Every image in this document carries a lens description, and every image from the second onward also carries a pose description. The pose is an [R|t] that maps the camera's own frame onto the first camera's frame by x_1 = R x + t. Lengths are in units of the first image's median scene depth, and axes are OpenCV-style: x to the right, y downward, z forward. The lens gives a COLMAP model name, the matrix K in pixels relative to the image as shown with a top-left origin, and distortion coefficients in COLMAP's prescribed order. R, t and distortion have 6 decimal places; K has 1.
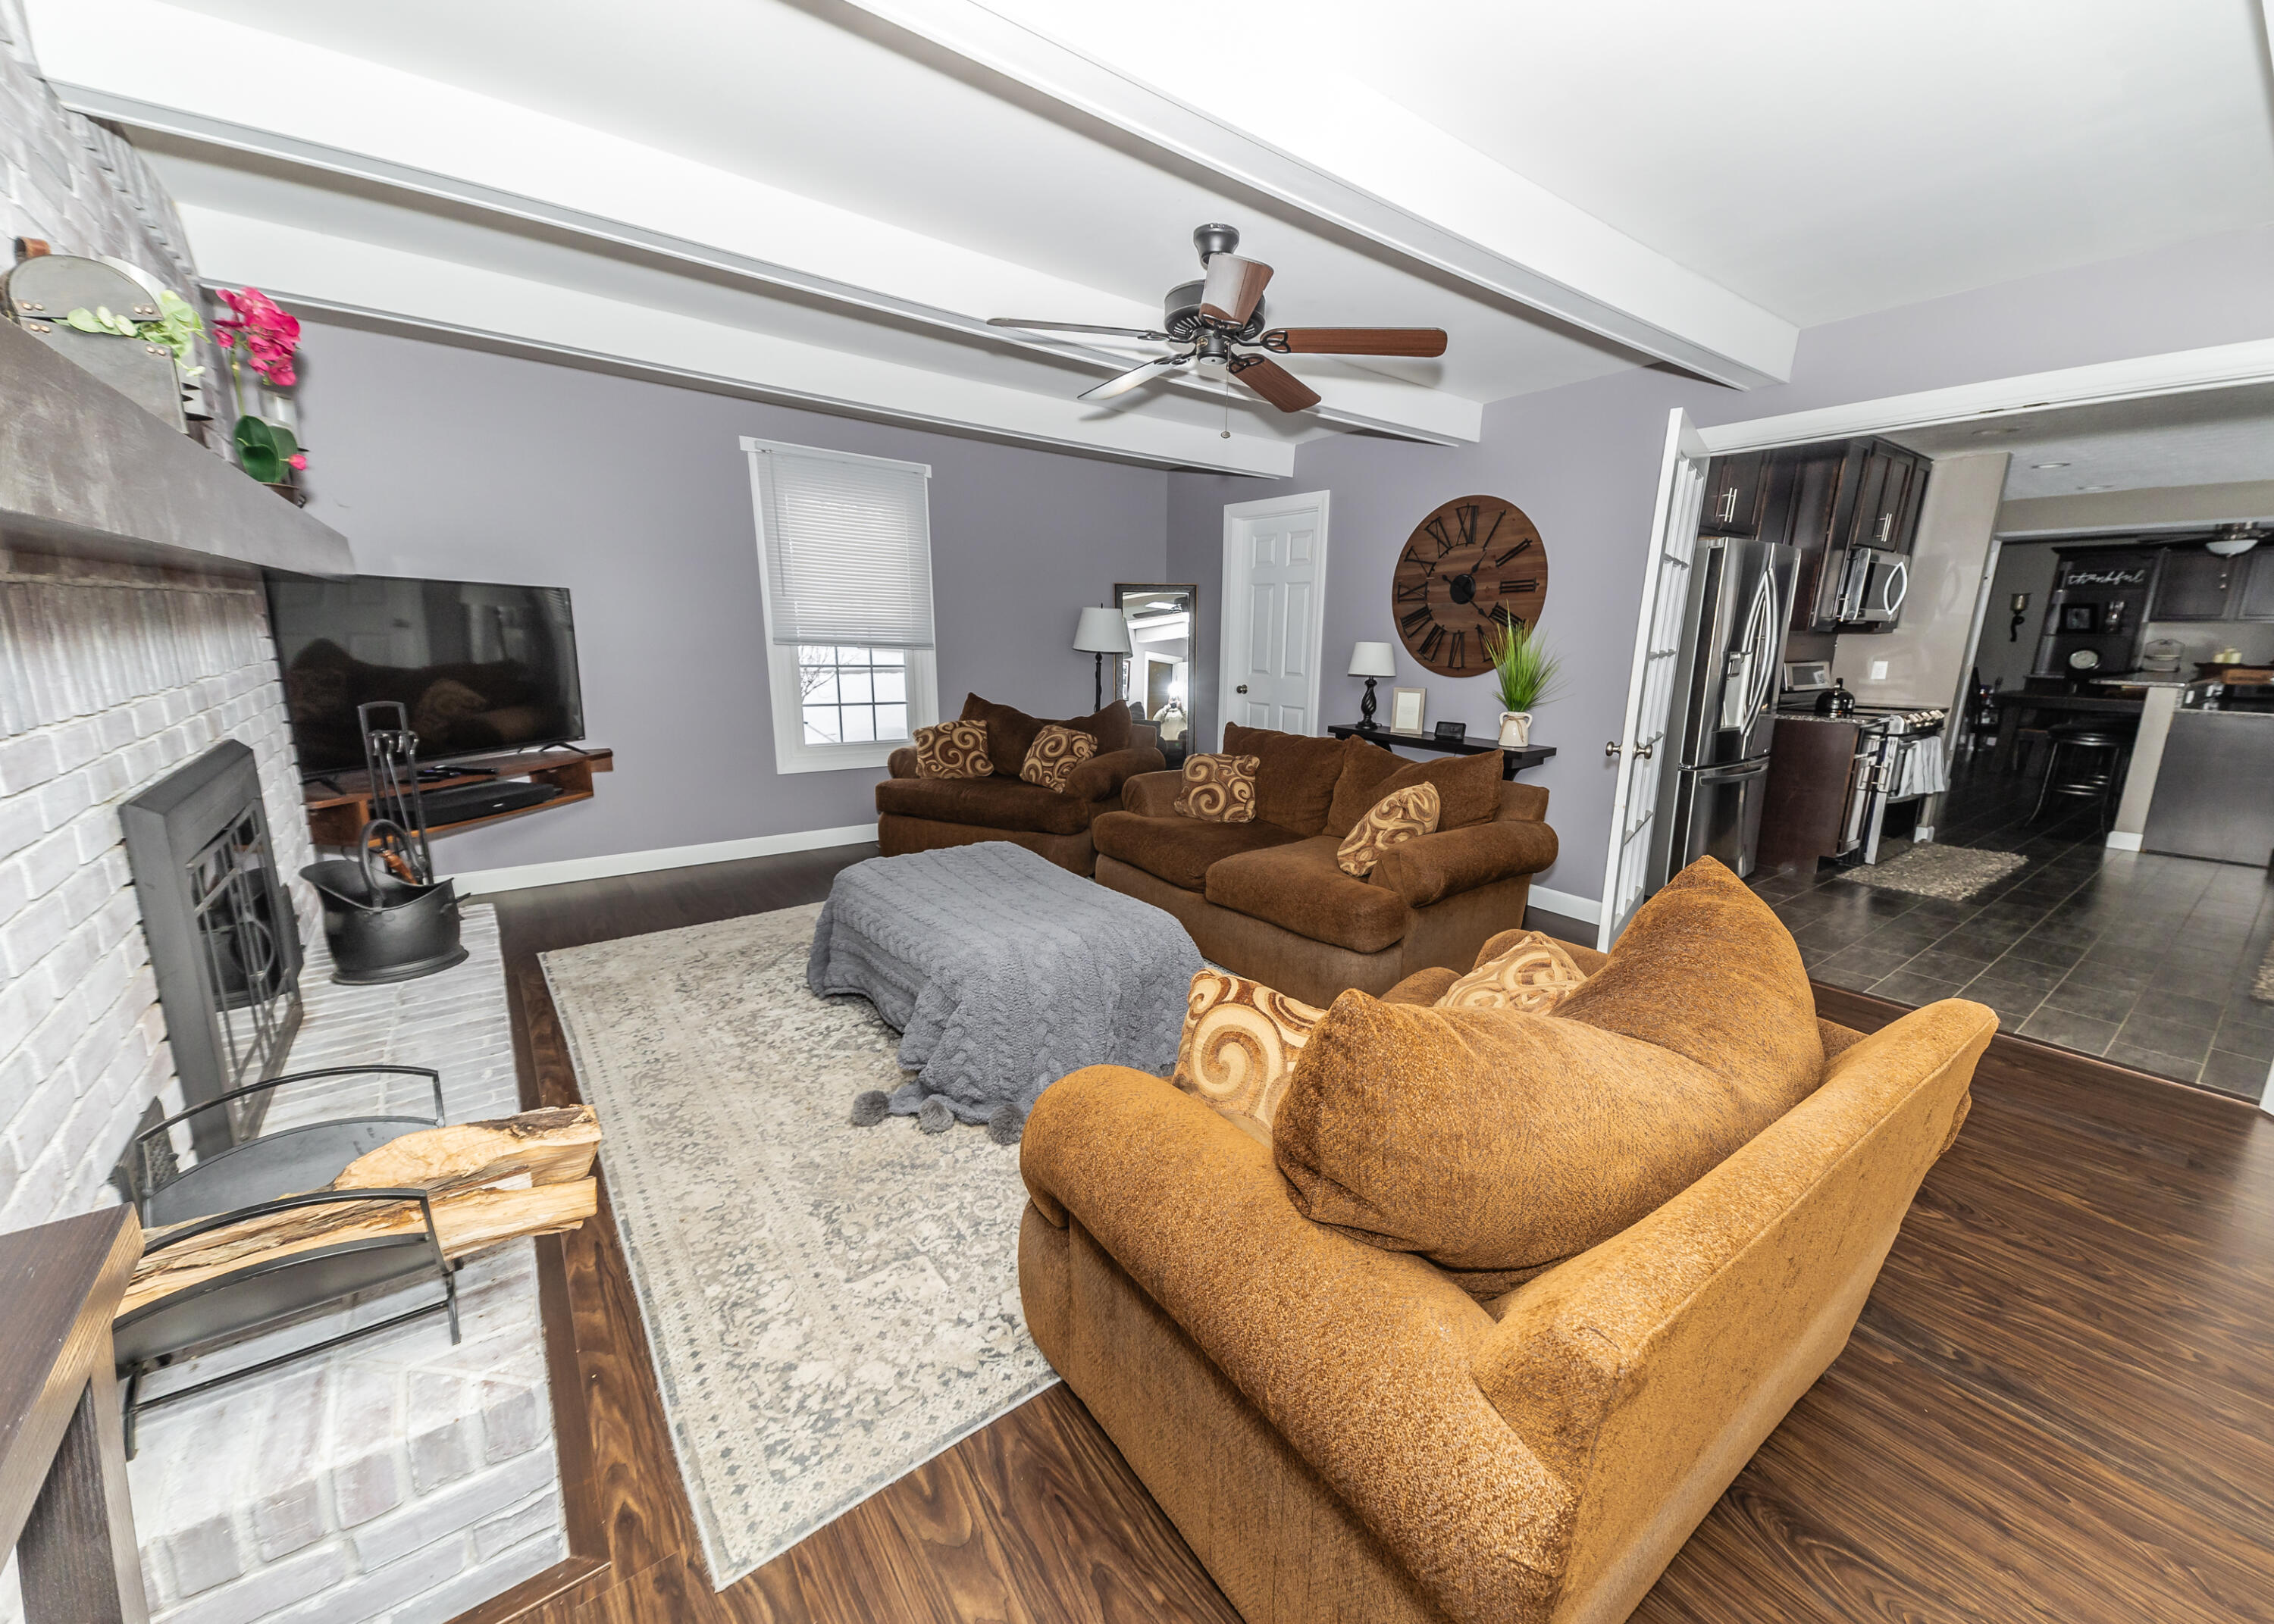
lens RADIAL K [[870.4, 0, 1090.7], [0, 870.4, 823.9], [0, 0, 1]] dist [0.000233, -0.000312]
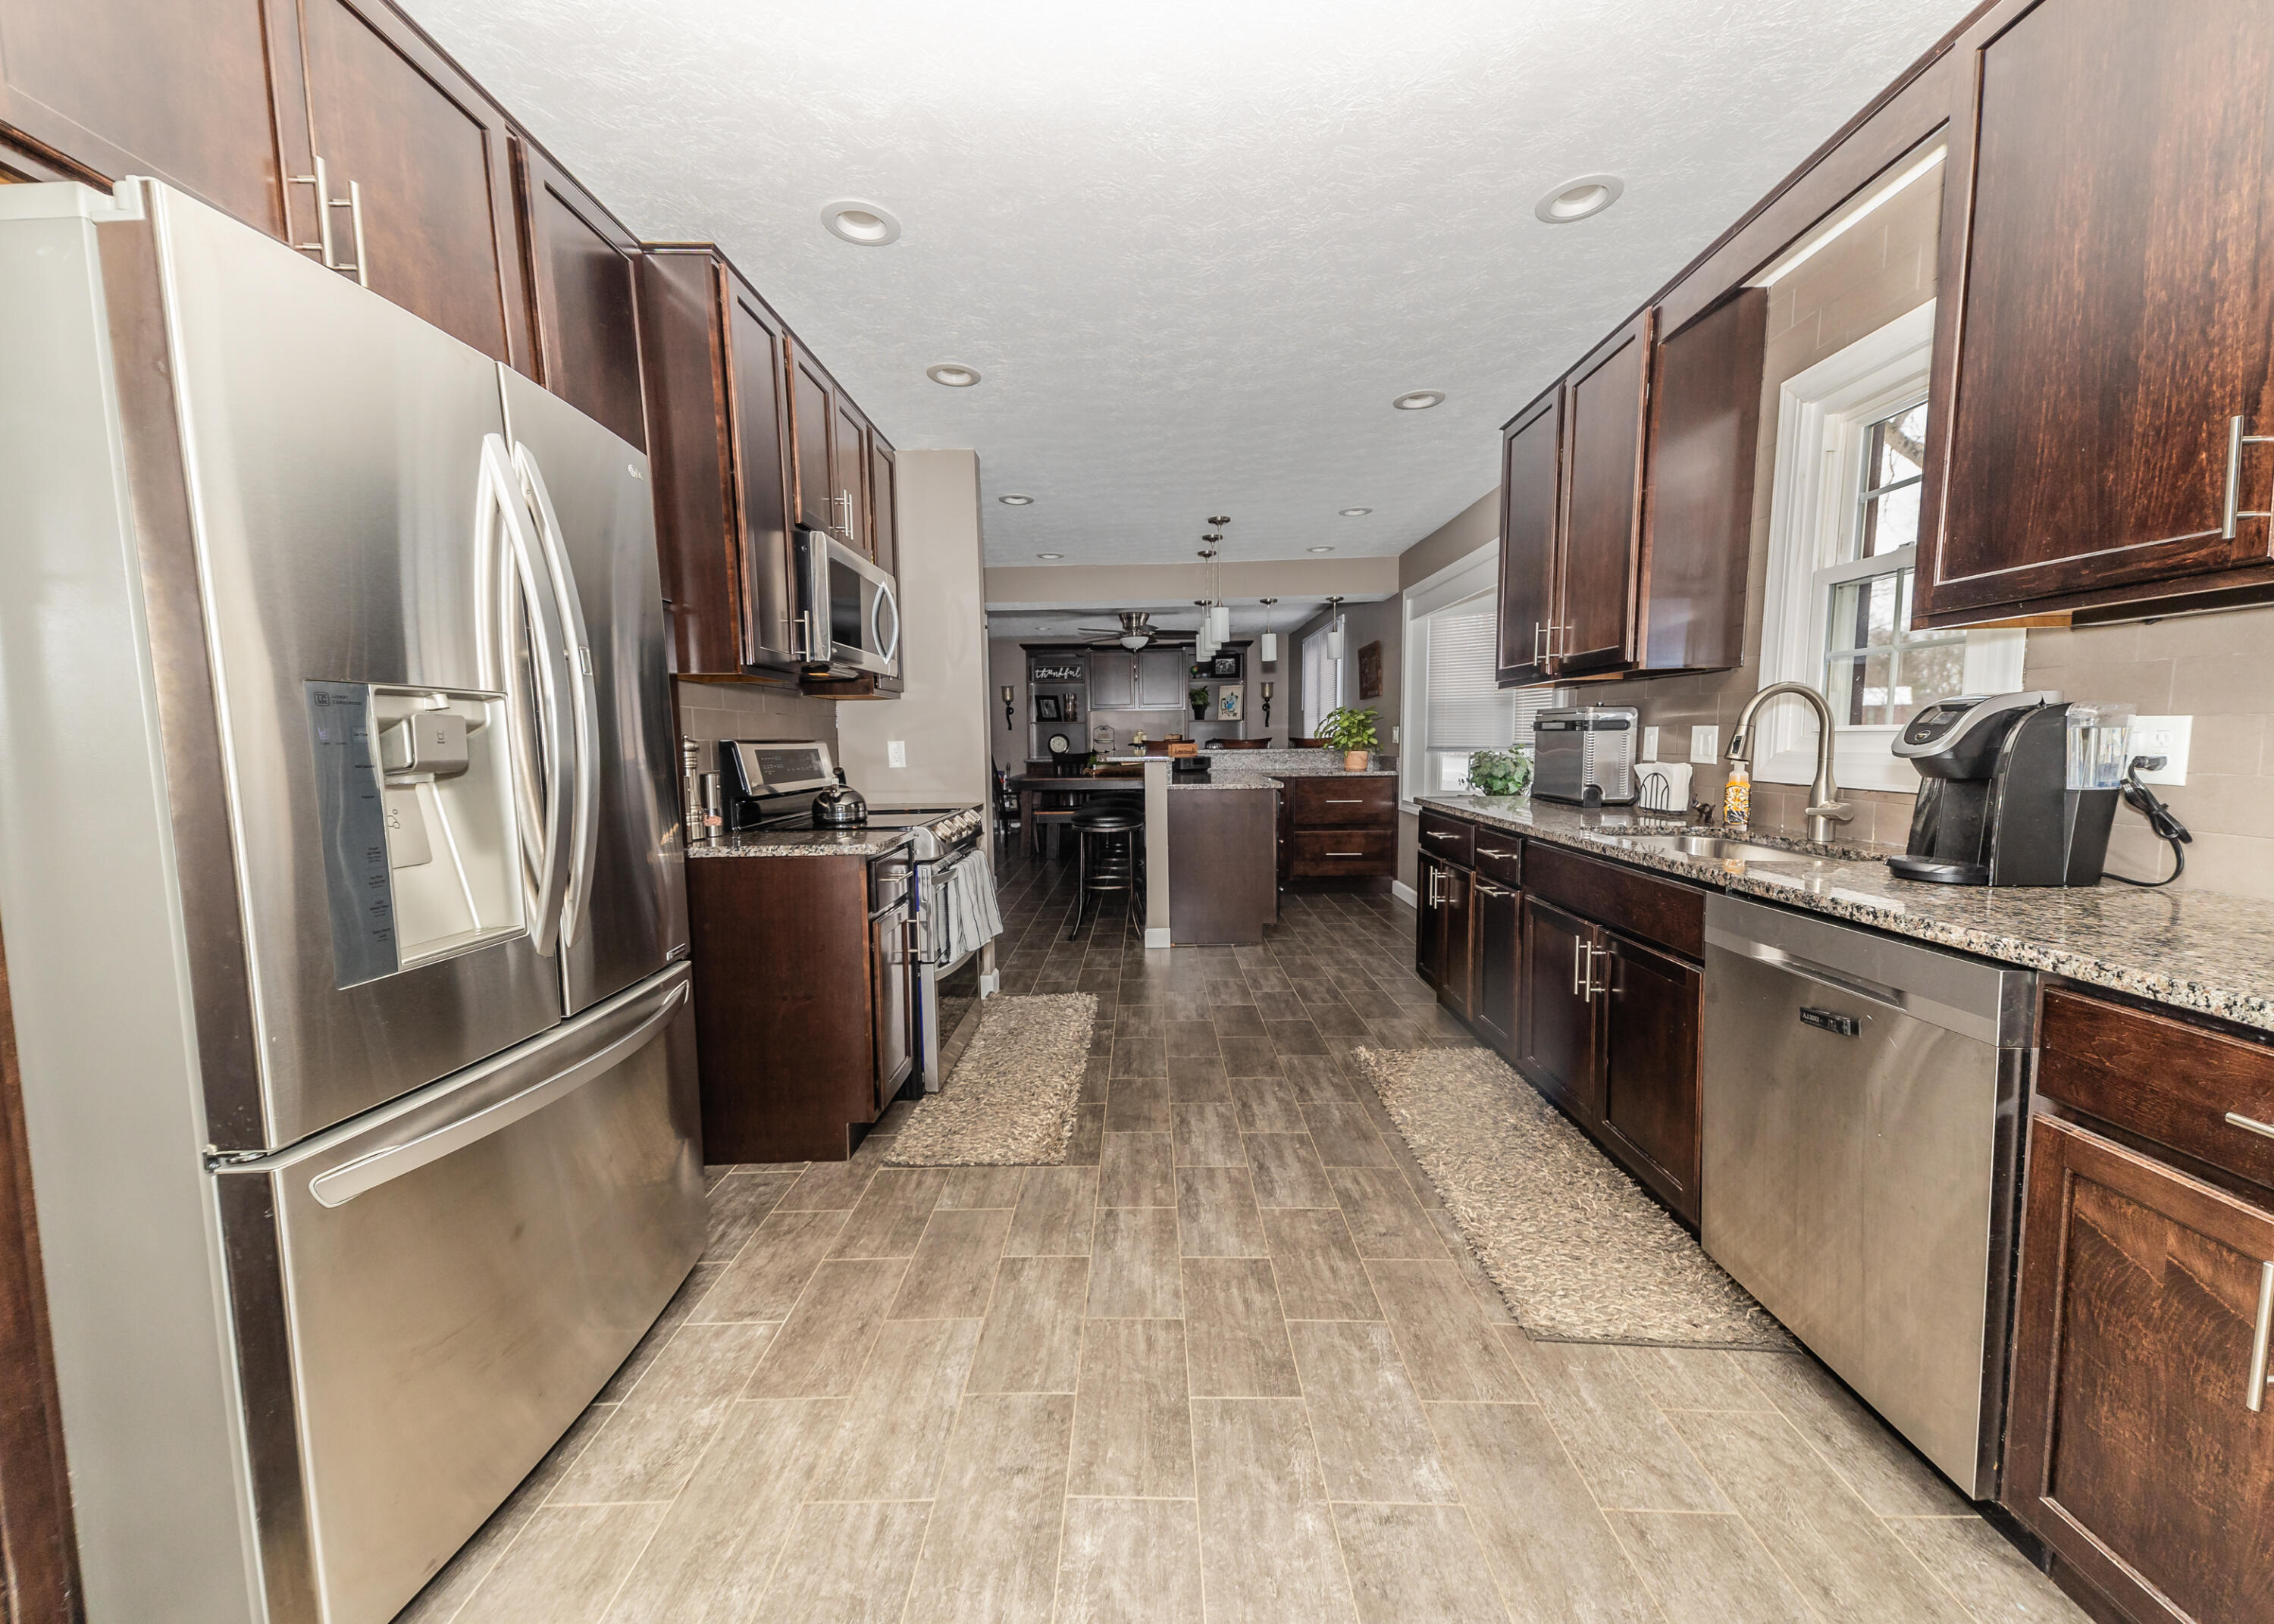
lens RADIAL K [[870.4, 0, 1090.7], [0, 870.4, 823.9], [0, 0, 1]] dist [0.000233, -0.000312]
pose [[0.616058, -0.092488, 0.782252, 0.505052], [0.187755, 0.981701, -0.031796, -0.081003], [-0.764997, 0.166460, 0.622150, 0.515776]]
